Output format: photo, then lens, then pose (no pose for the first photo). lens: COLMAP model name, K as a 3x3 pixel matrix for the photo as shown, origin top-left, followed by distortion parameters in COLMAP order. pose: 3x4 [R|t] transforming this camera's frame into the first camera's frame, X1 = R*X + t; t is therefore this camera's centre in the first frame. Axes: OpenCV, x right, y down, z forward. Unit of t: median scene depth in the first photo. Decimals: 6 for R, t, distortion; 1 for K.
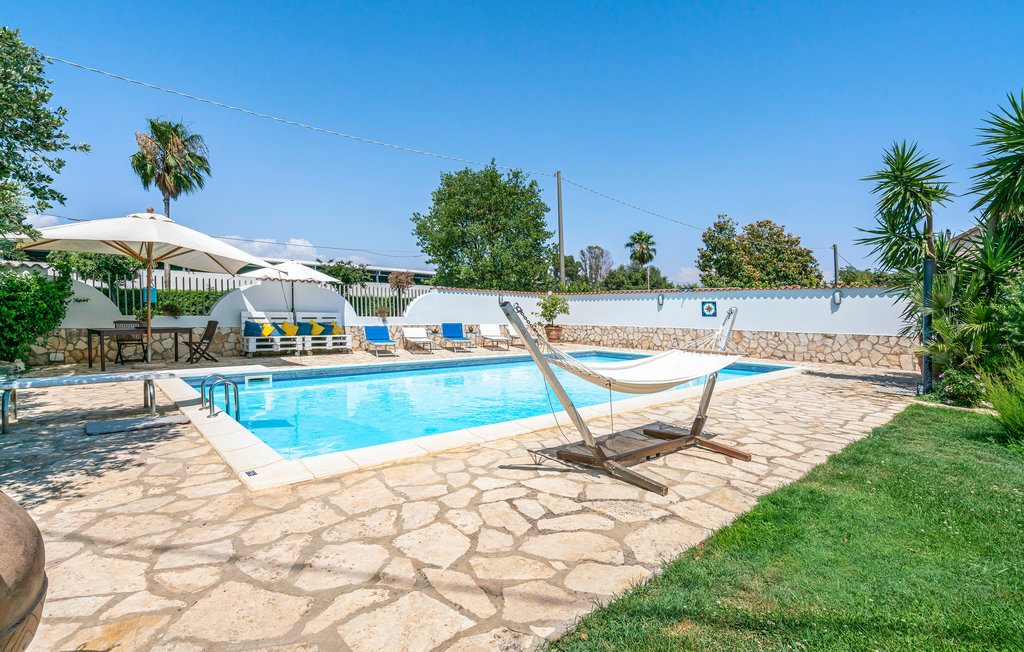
lens RADIAL K [[474.3, 0, 512.0], [0, 474.3, 326.0], [0, 0, 1]] dist [0.003146, 0.000724]
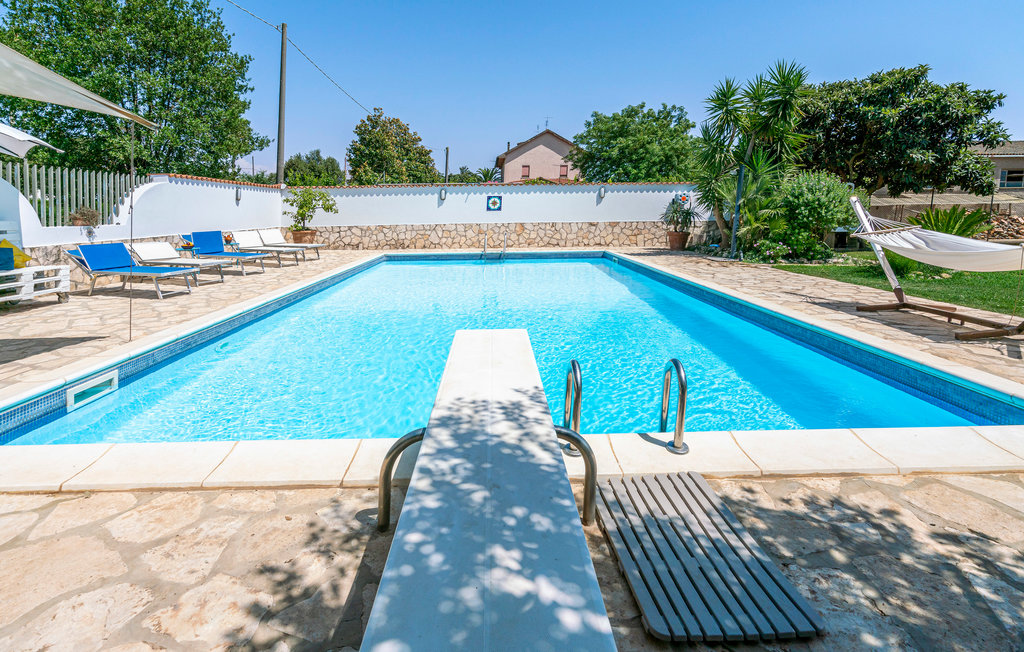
lens RADIAL K [[460.4, 0, 509.3], [0, 460.4, 316.0], [0, 0, 1]] dist [-0.019897, -0.000224]
pose [[0.665410, -0.187117, 0.722645, -0.338775], [0.042623, 0.976018, 0.213477, -0.008882], [-0.745260, -0.111249, 0.657428, 0.294290]]
